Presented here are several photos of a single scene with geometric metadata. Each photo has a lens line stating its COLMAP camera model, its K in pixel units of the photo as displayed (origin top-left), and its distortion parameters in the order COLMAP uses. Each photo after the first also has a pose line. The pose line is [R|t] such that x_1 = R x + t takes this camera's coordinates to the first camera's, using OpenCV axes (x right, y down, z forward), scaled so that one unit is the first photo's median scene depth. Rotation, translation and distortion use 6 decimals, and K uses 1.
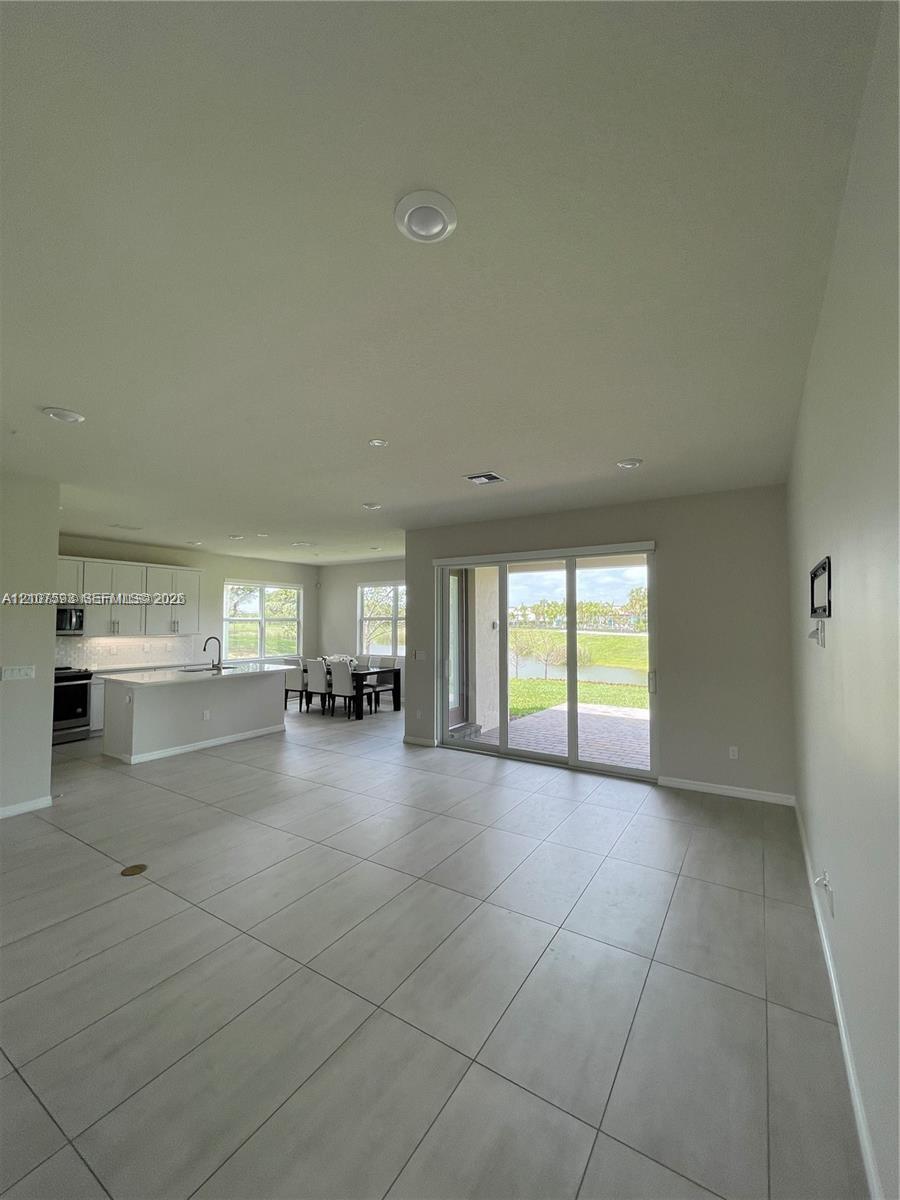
lens RADIAL K [[484.7, 0, 455.3], [0, 484.7, 603.5], [0, 0, 1]] dist [-0.002824, -0.000797]
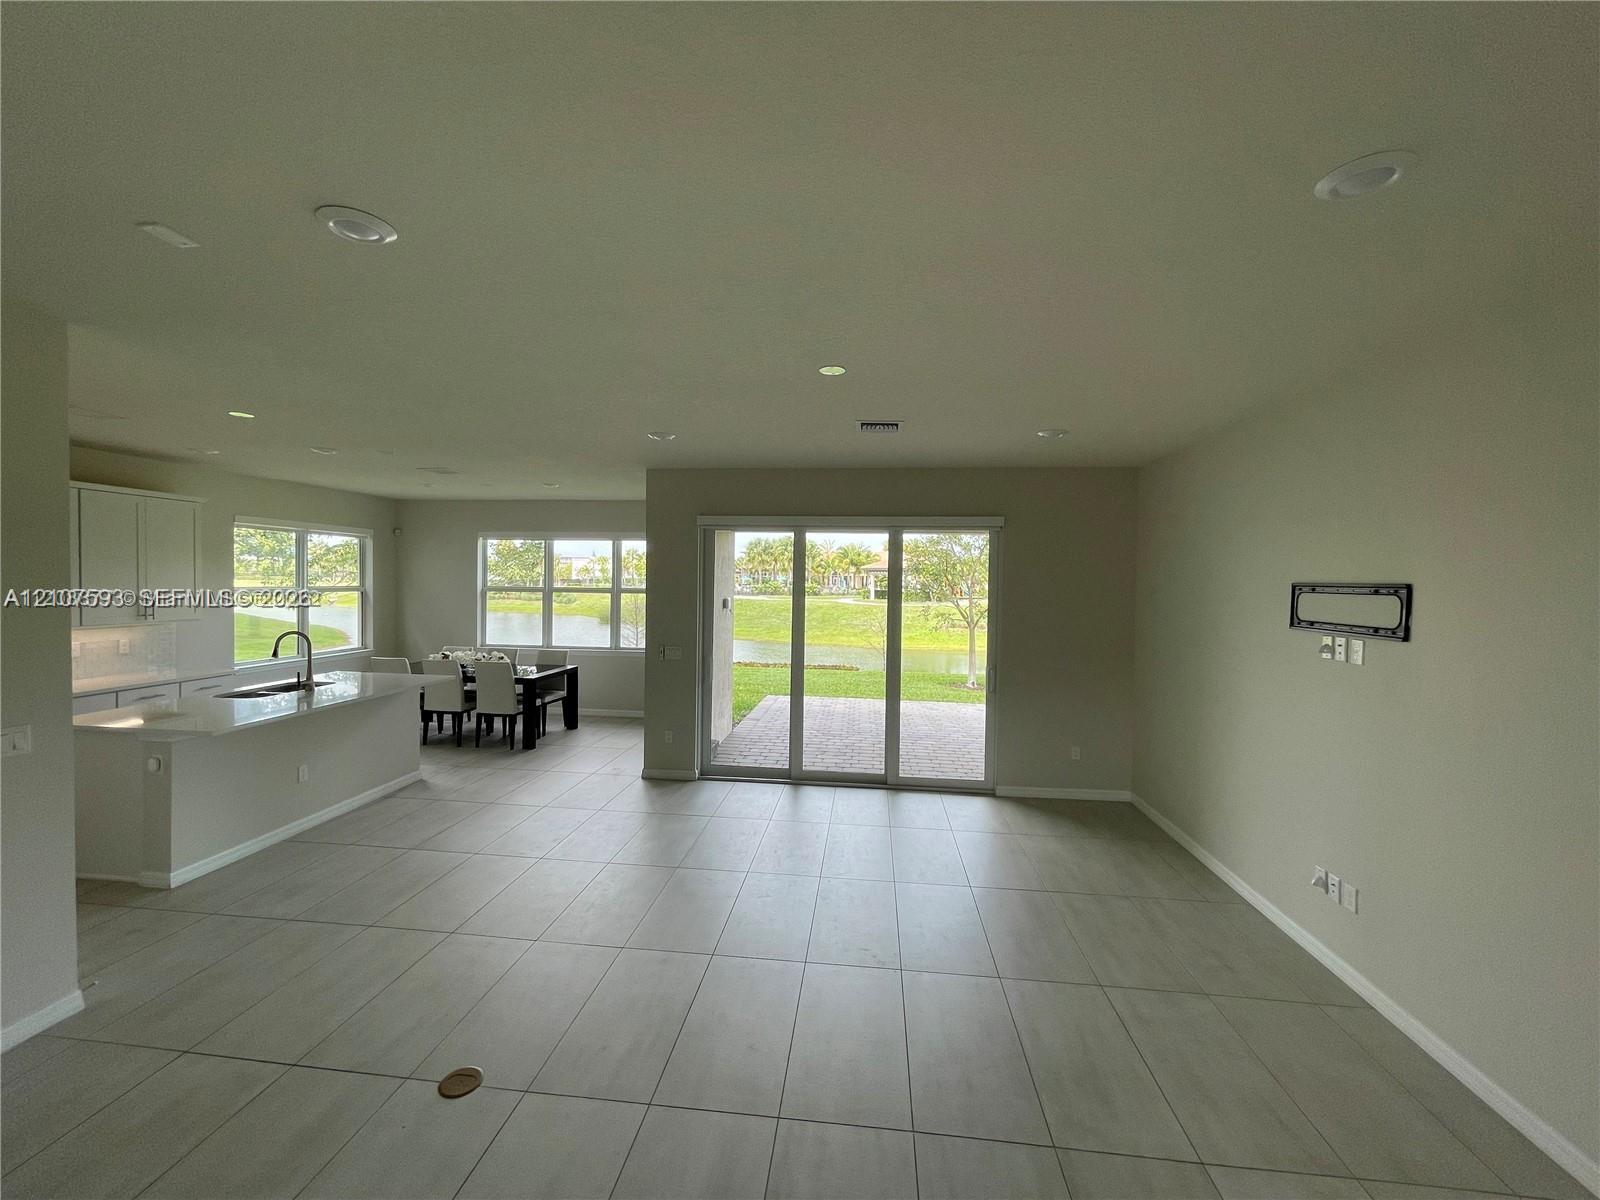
lens RADIAL K [[646.2, 0, 801.4], [0, 646.2, 593.2], [0, 0, 1]] dist [-0.002824, -0.000797]
pose [[0.899733, 0.005469, 0.436406, -0.302138], [-0.031115, 0.998181, 0.051640, -0.030365], [-0.435330, -0.060041, 0.898267, 0.091187]]
